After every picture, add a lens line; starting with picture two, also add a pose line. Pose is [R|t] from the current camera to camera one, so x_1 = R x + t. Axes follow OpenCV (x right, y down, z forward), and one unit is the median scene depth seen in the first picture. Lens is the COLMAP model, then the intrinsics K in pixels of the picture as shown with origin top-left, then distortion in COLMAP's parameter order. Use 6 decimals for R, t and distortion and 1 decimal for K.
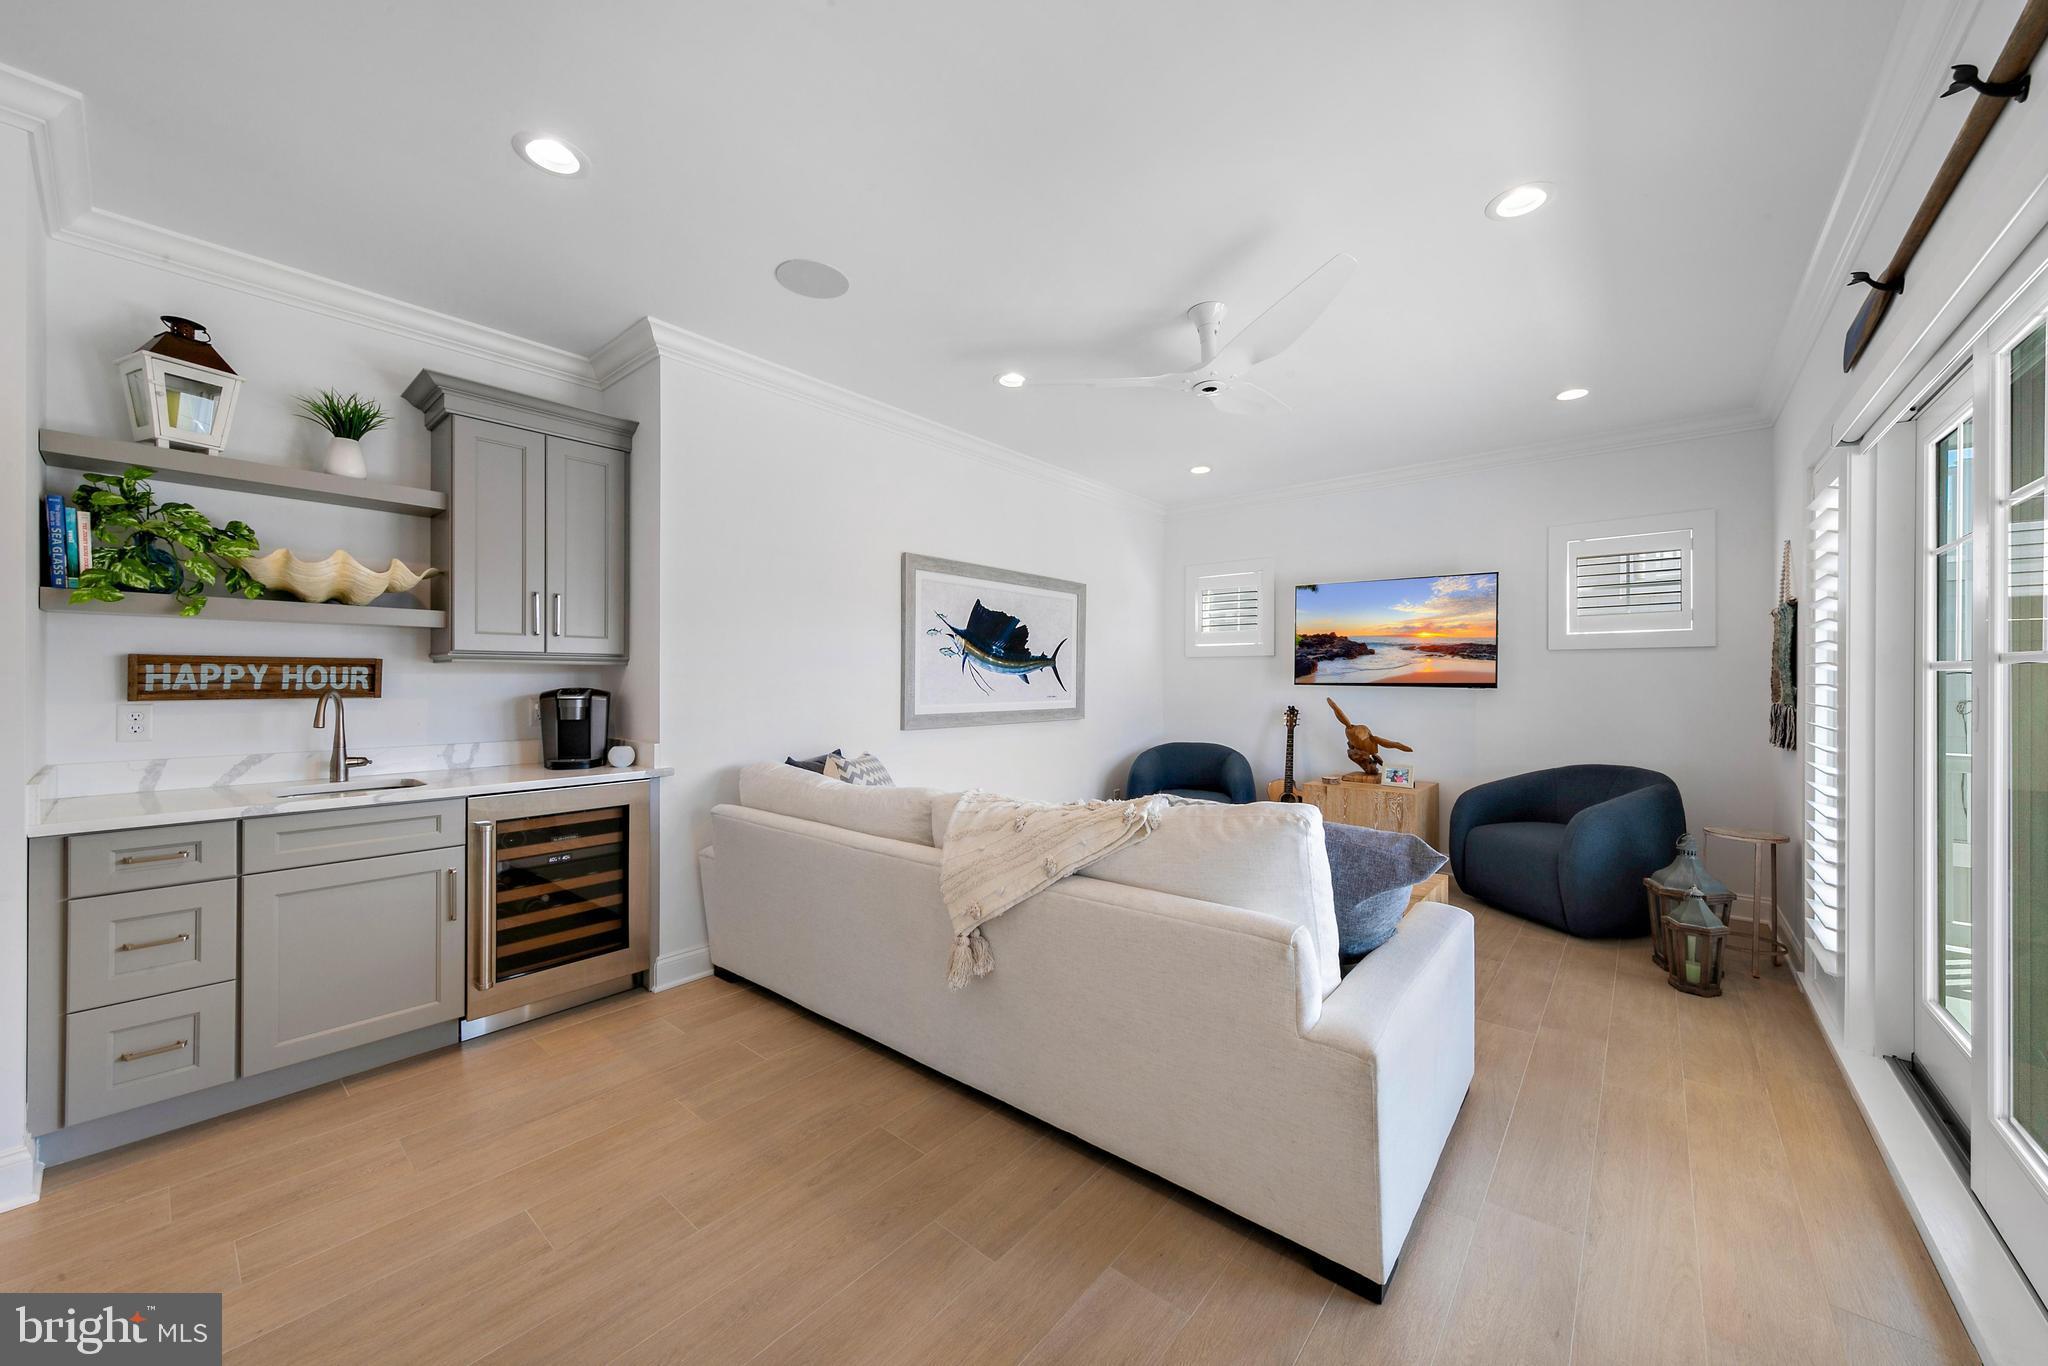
lens RADIAL K [[741.9, 0, 1031.1], [0, 741.9, 678.3], [0, 0, 1]] dist [0.000764, 0.000078]
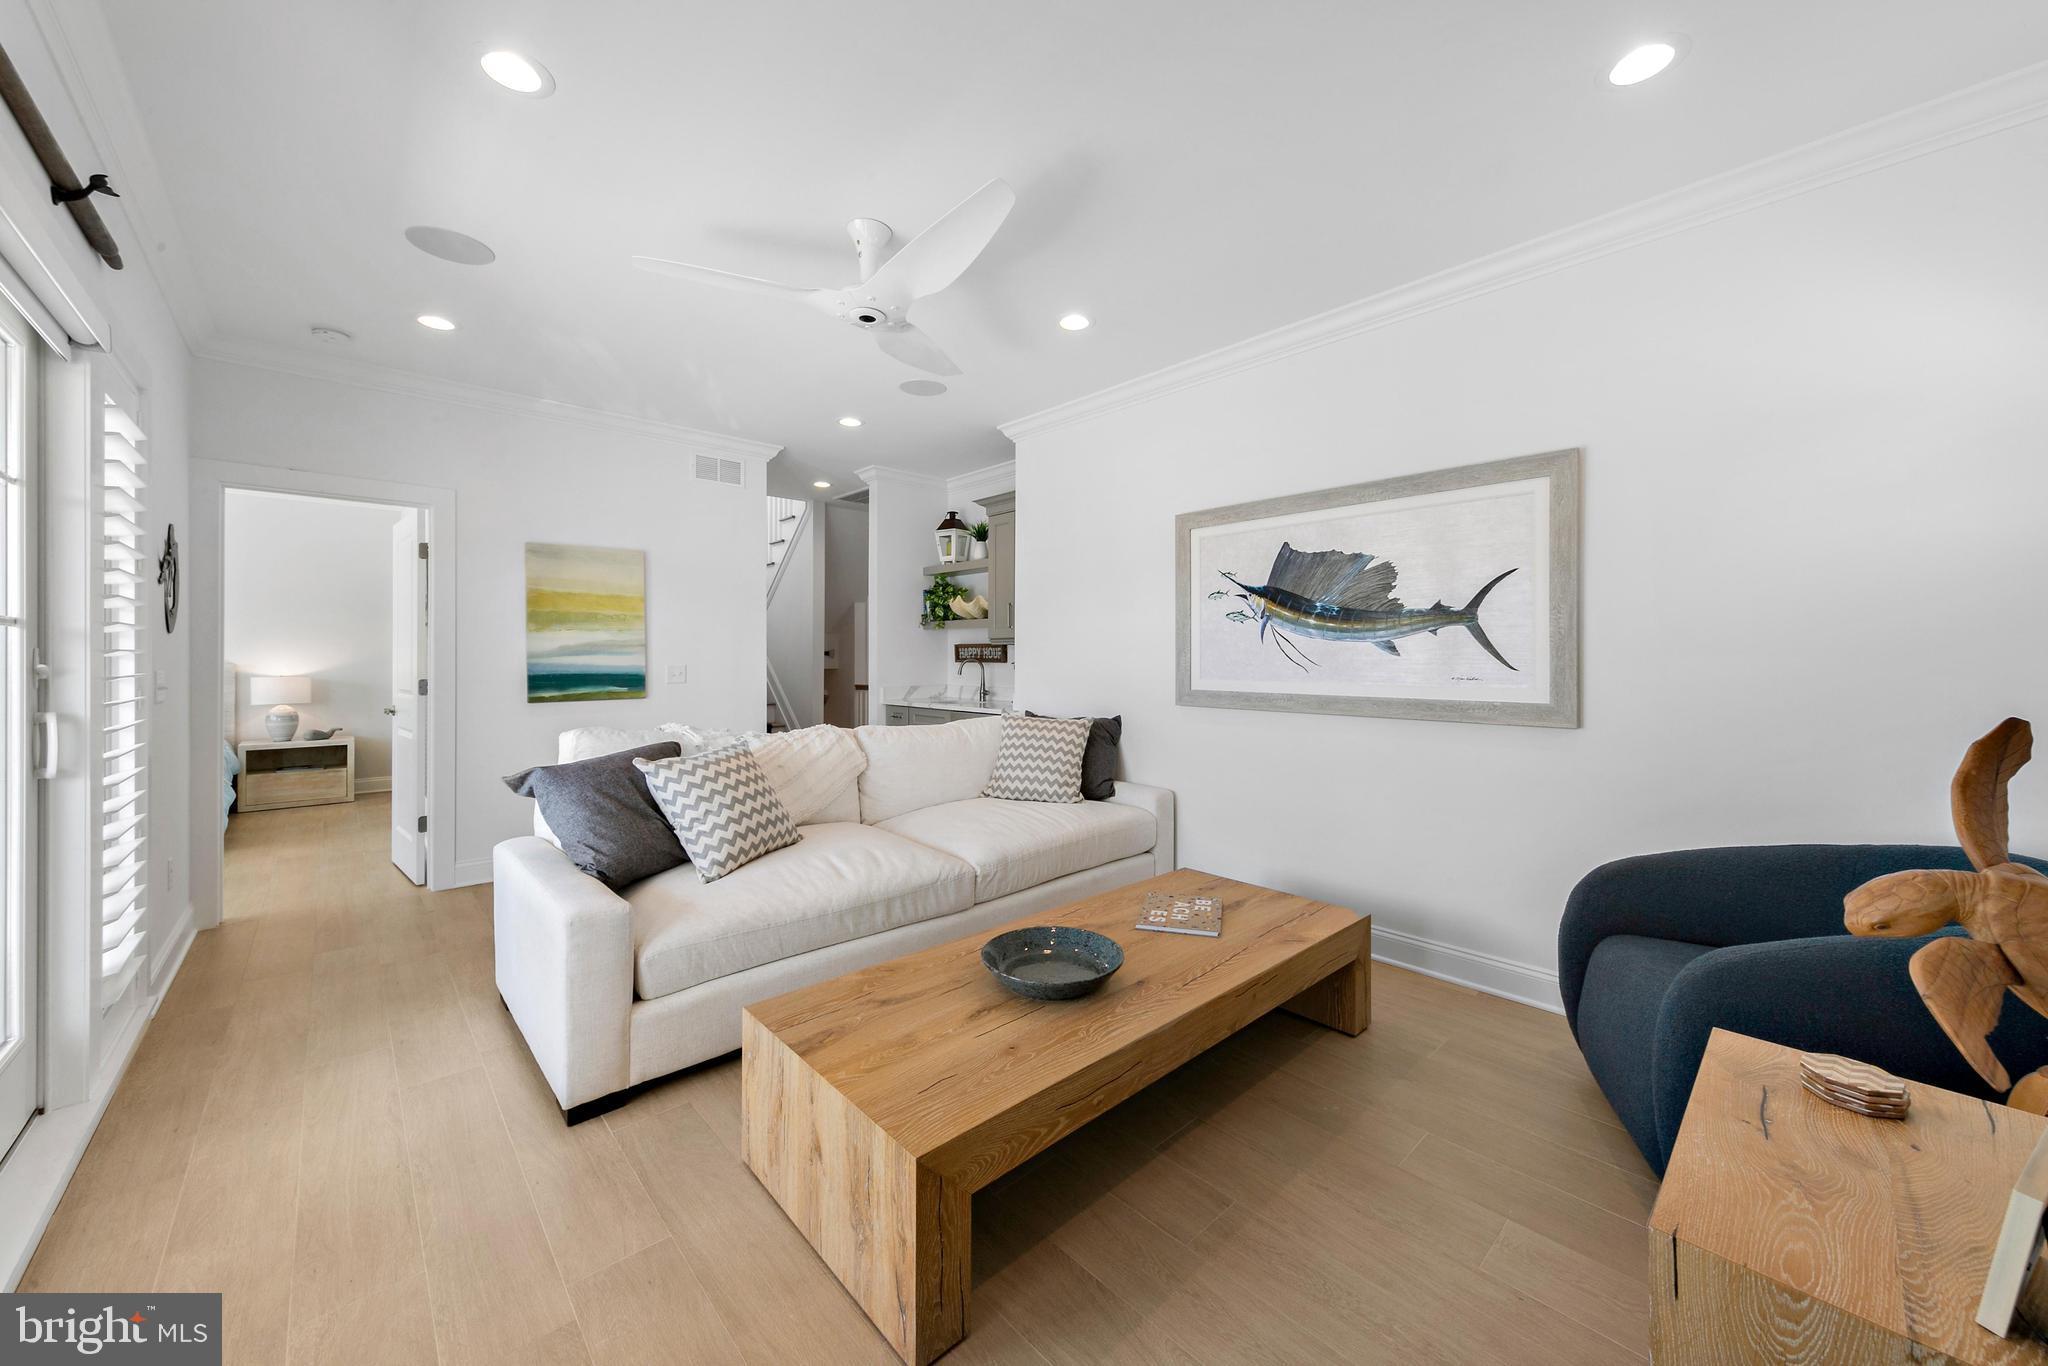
lens RADIAL K [[749.5, 0, 1028.5], [0, 749.5, 653.7], [0, 0, 1]] dist [0.000560, 0.000036]
pose [[-0.137434, -0.007108, -0.990485, 0.772948], [0.001916, 0.999970, -0.007442, 0.011566], [0.990509, -0.002920, -0.137417, 0.922115]]
